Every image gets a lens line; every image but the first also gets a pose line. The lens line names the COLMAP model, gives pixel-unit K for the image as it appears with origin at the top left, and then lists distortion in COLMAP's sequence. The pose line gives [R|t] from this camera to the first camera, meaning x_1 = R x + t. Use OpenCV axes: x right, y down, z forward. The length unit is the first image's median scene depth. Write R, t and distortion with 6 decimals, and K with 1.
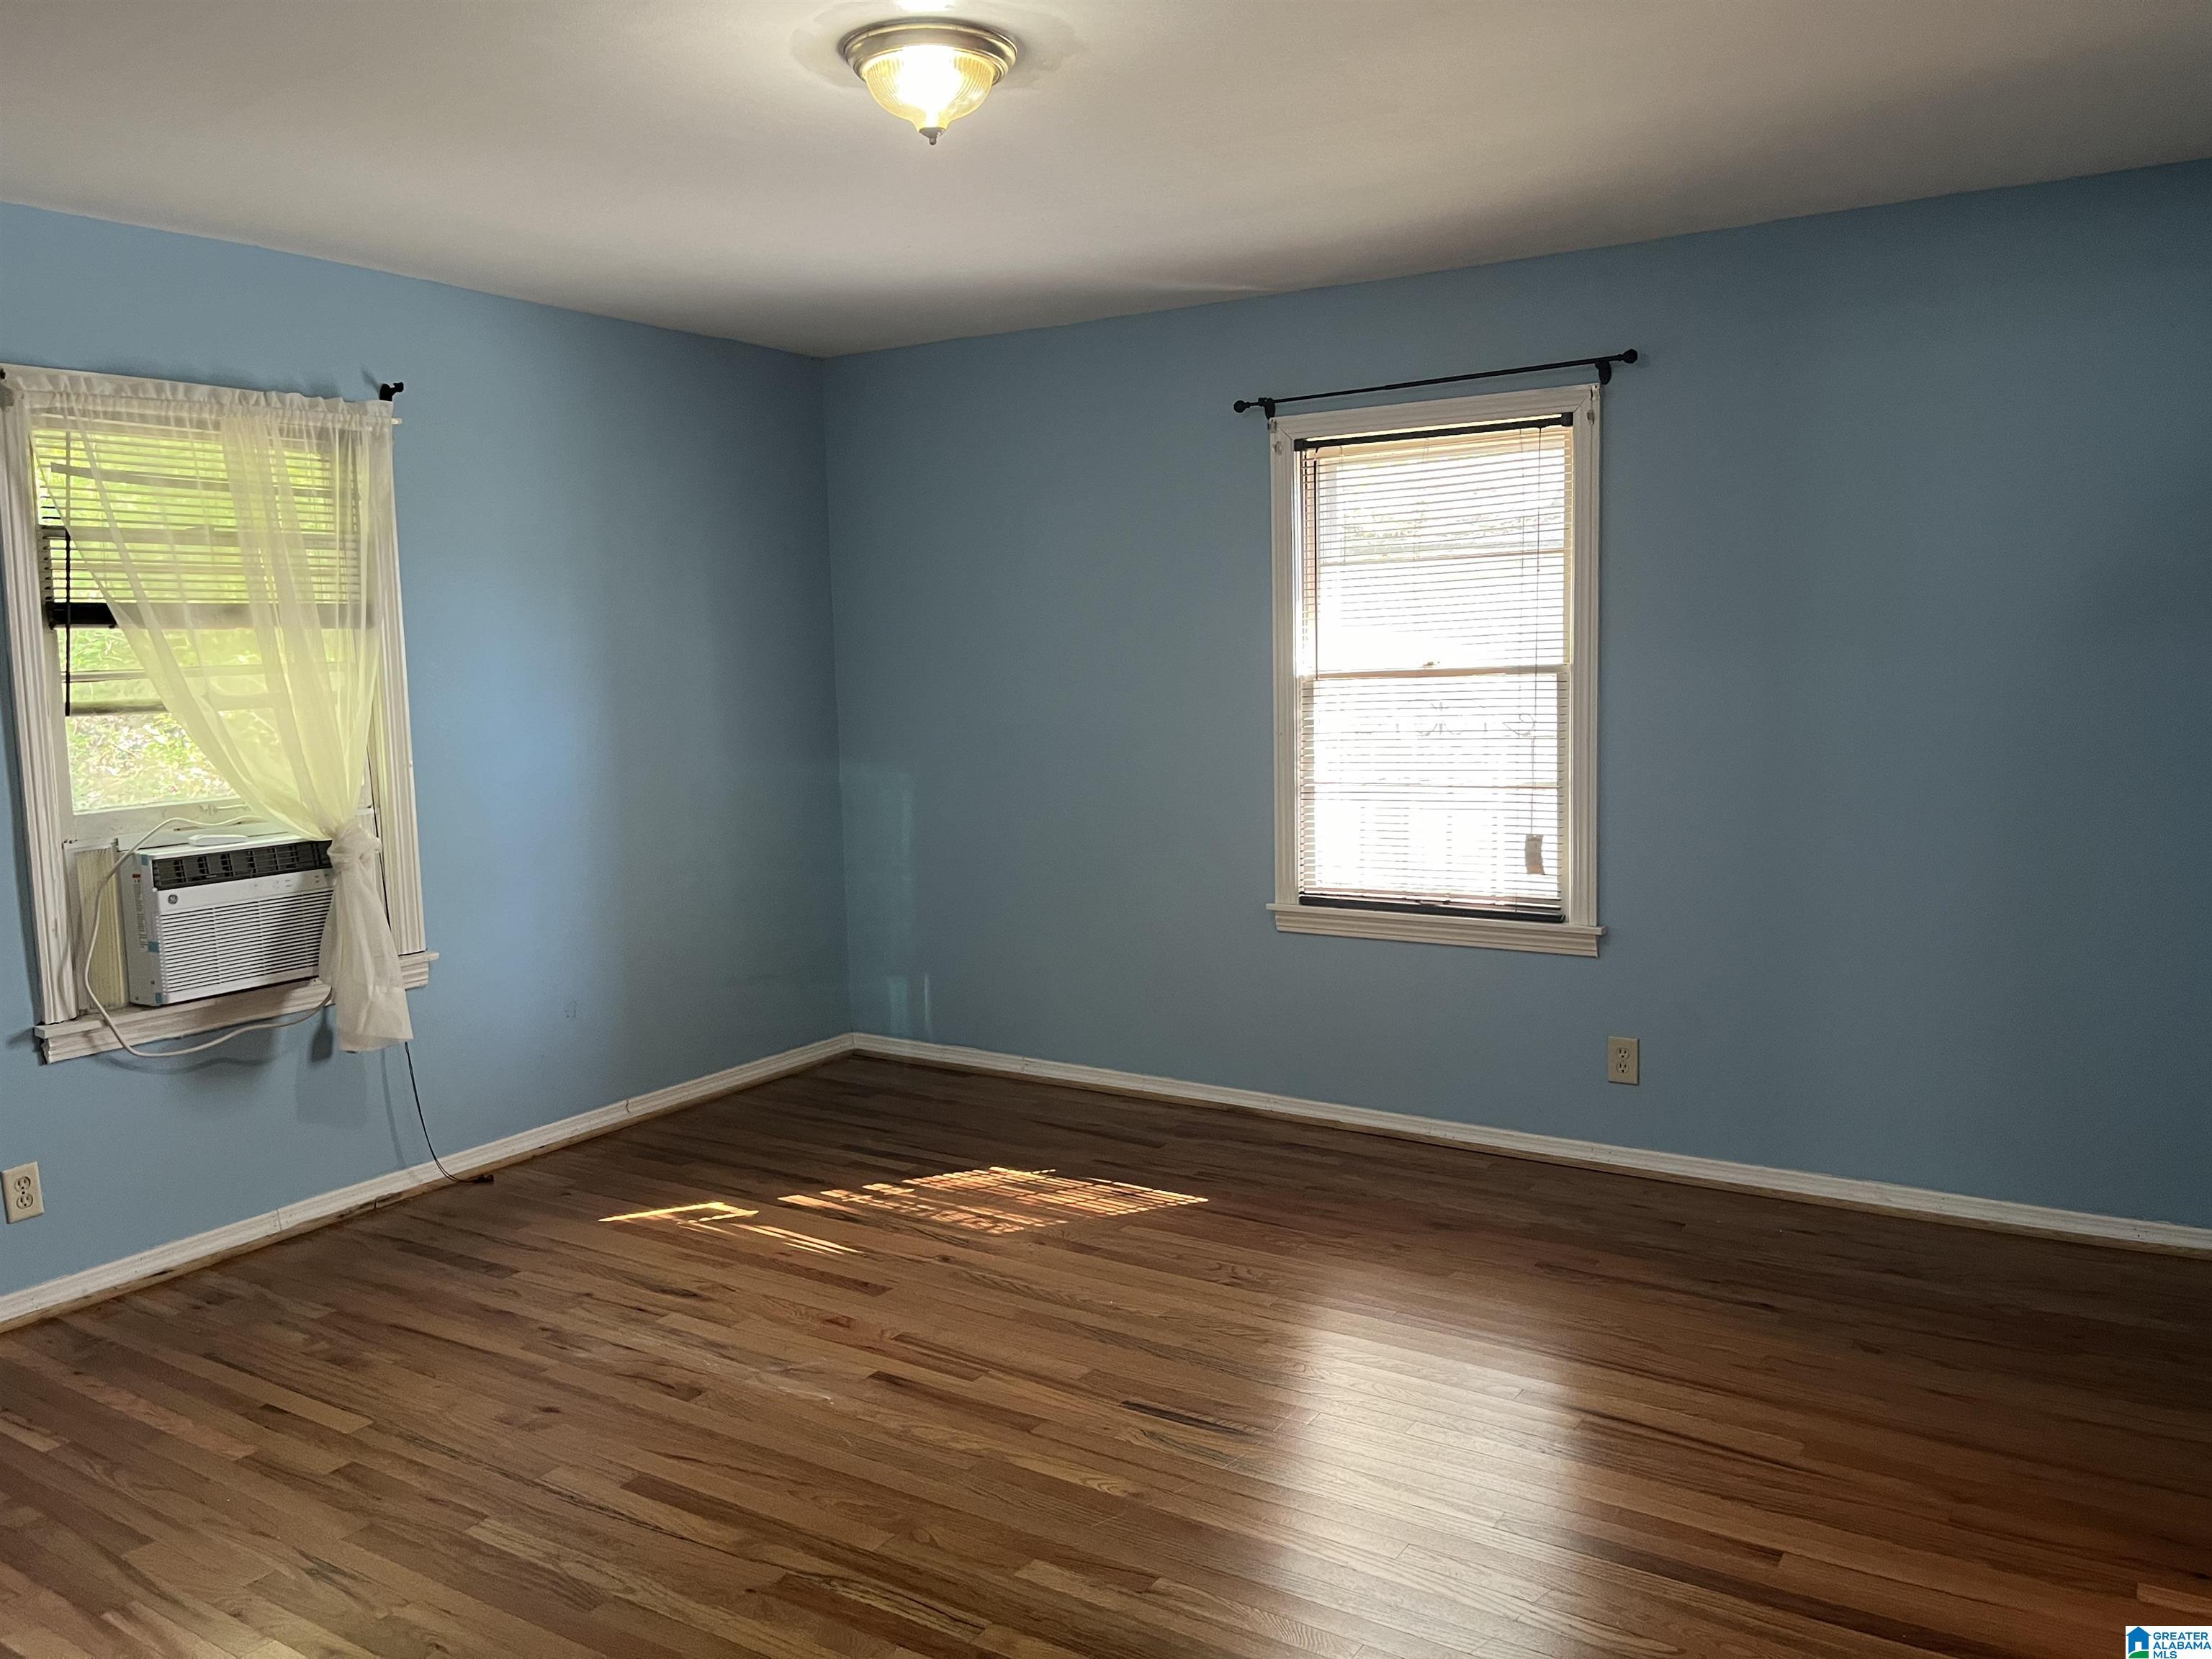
lens RADIAL K [[1675.1, 0, 1098.8], [0, 1675.1, 826.5], [0, 0, 1]] dist [0.024586, -0.021889]
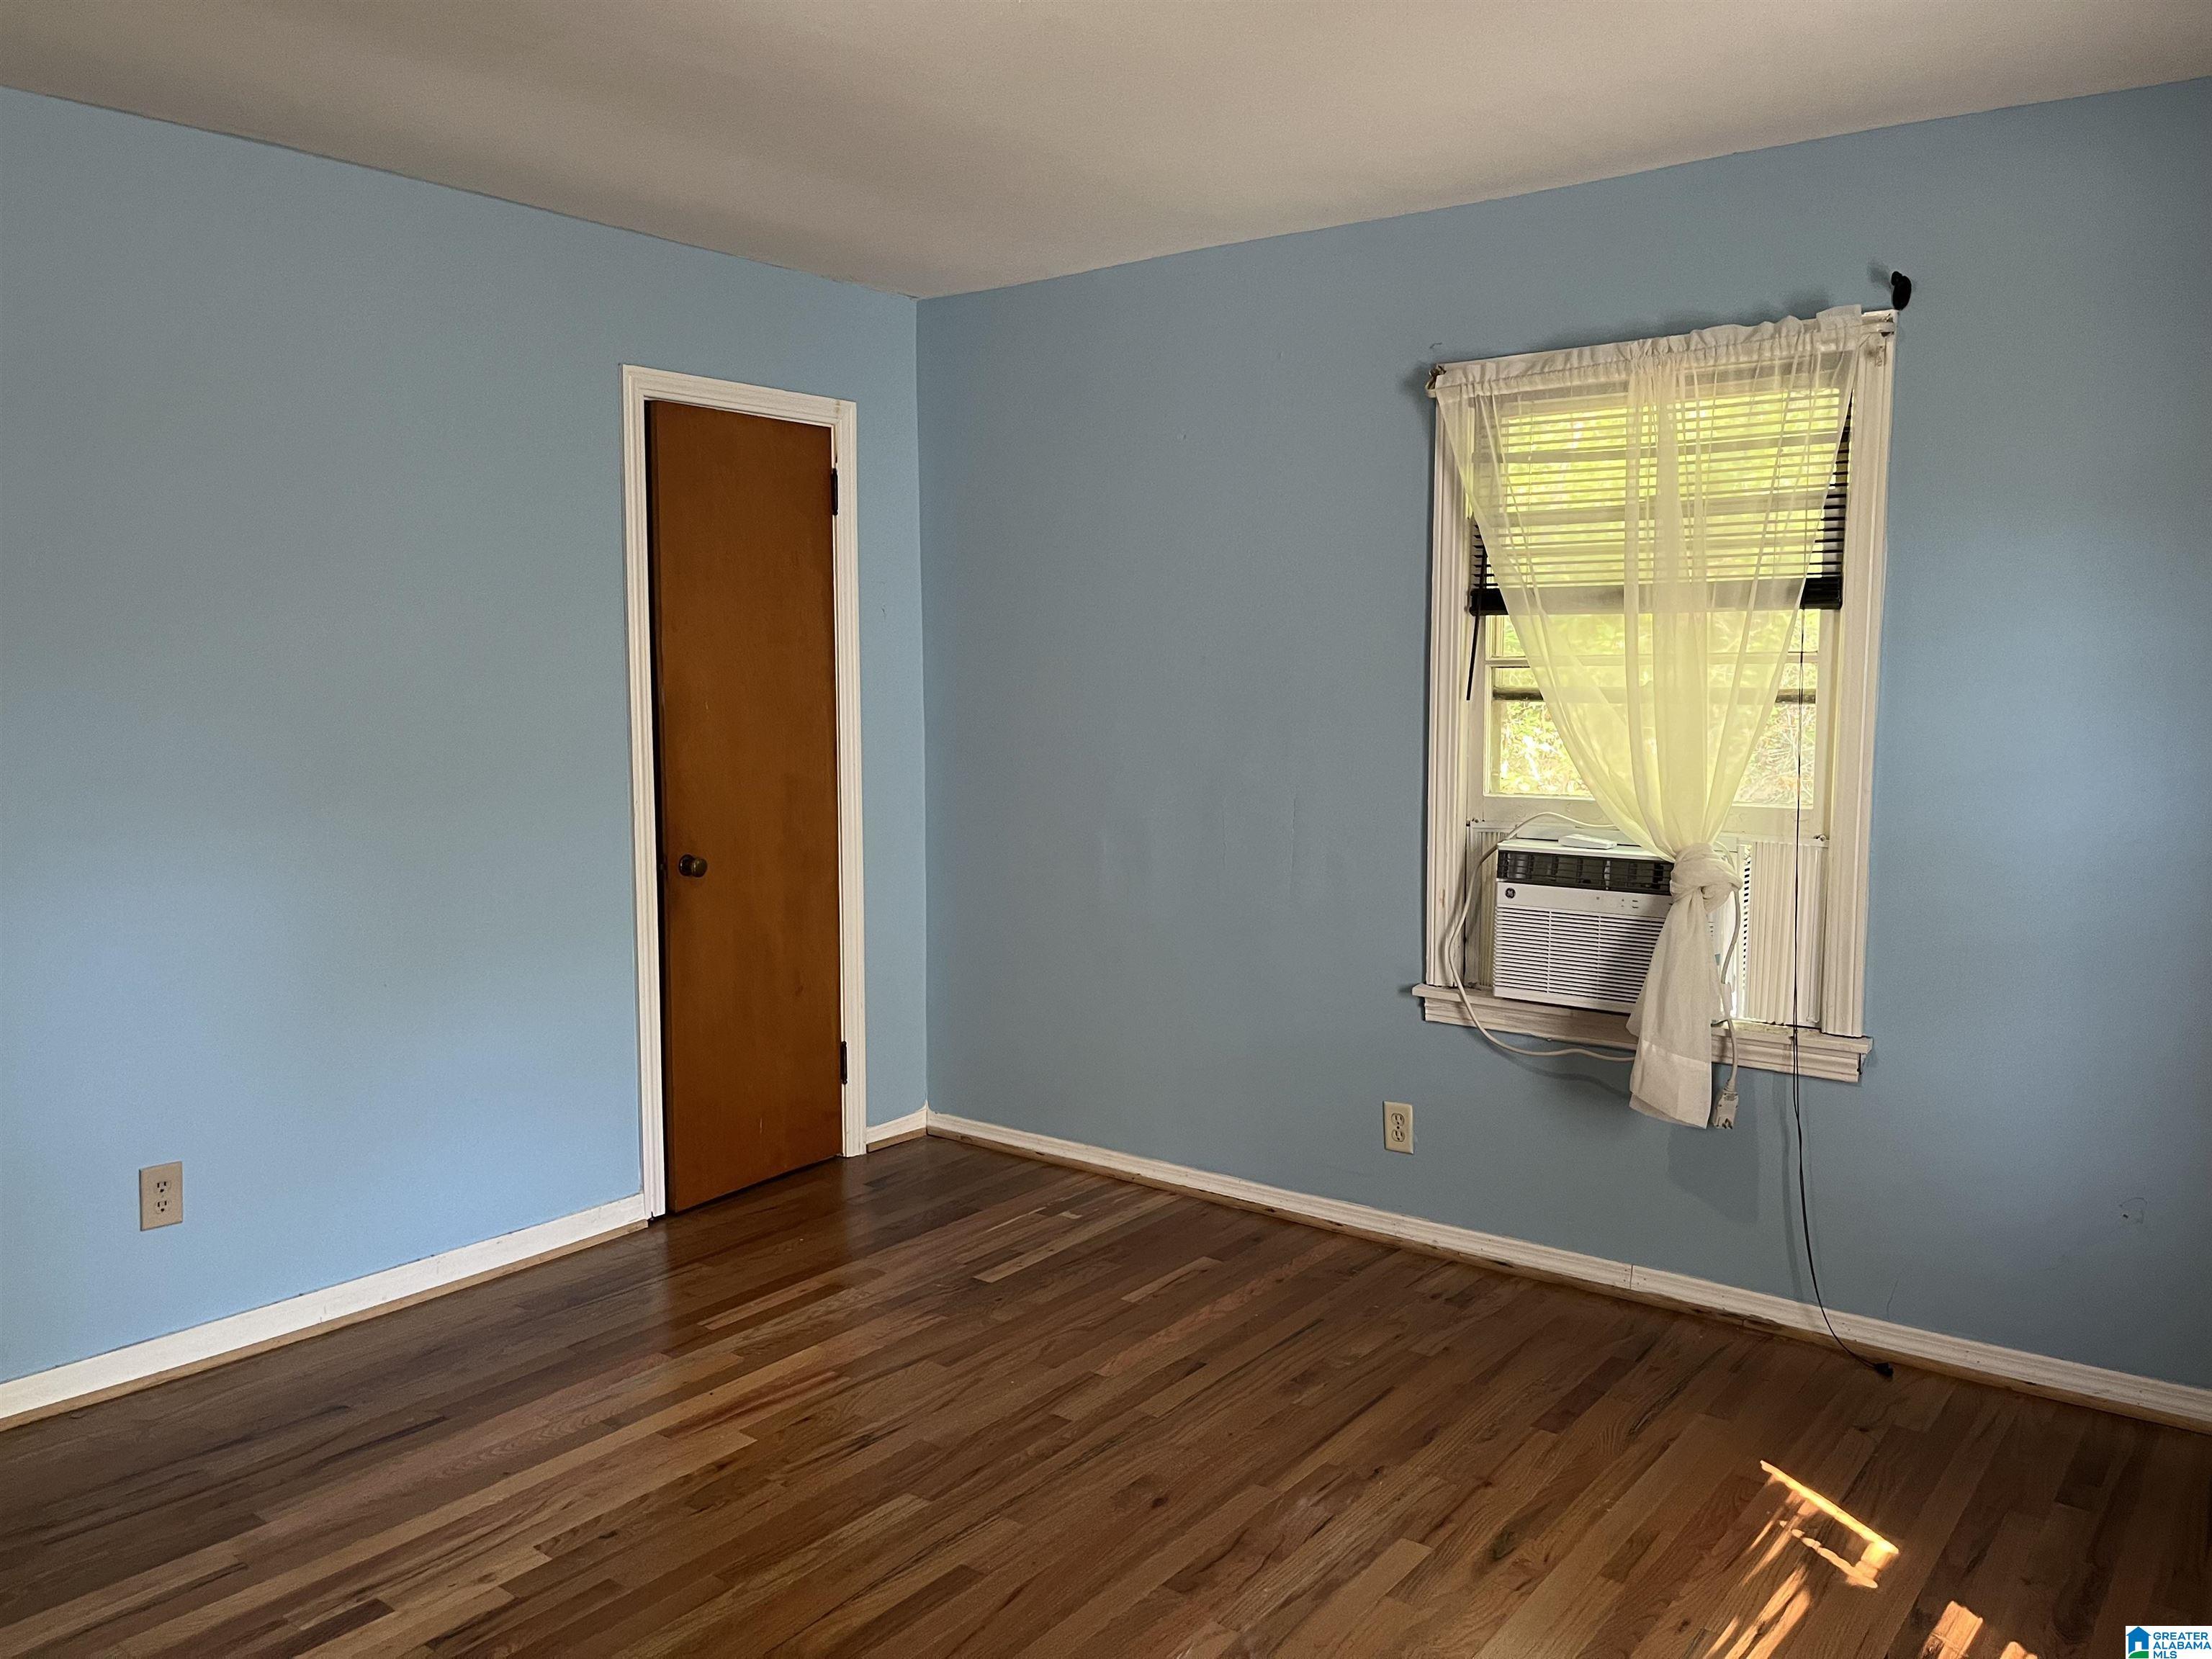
lens RADIAL K [[1675.1, 0, 1096.7], [0, 1675.1, 833.1], [0, 0, 1]] dist [0.024586, -0.021889]
pose [[-0.090925, 0.127134, -0.987709, 0.420356], [-0.099652, 0.985678, 0.136046, -0.098020], [0.990859, 0.110797, -0.076954, 0.825410]]
